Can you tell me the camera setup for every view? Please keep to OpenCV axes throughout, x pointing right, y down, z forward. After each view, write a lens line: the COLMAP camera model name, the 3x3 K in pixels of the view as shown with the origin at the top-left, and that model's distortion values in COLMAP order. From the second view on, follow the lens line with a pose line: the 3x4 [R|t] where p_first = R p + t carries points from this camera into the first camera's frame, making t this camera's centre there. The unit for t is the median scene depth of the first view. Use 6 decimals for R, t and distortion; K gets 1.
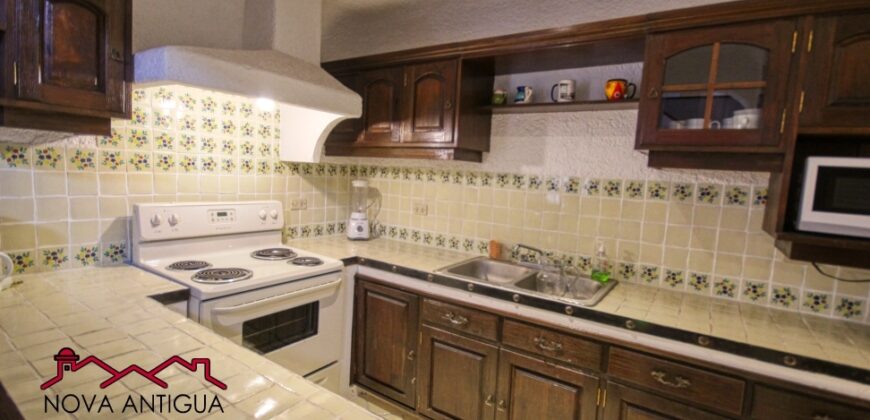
lens RADIAL K [[404.6, 0, 435.0], [0, 404.6, 210.0], [0, 0, 1]] dist [-0.000253, -0.000017]
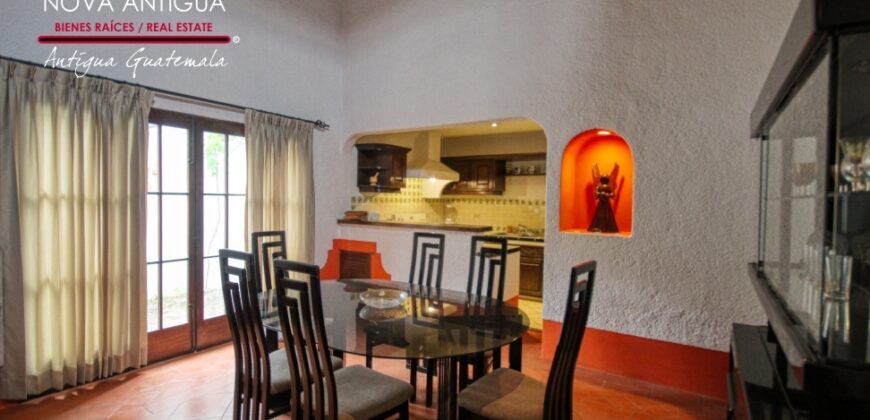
lens RADIAL K [[404.6, 0, 435.0], [0, 404.6, 210.0], [0, 0, 1]] dist [-0.000253, -0.000017]
pose [[0.999211, -0.039702, 0.000873, -0.327640], [0.039666, 0.996792, -0.069510, 0.140319], [0.001890, 0.069490, 0.997581, -1.600591]]
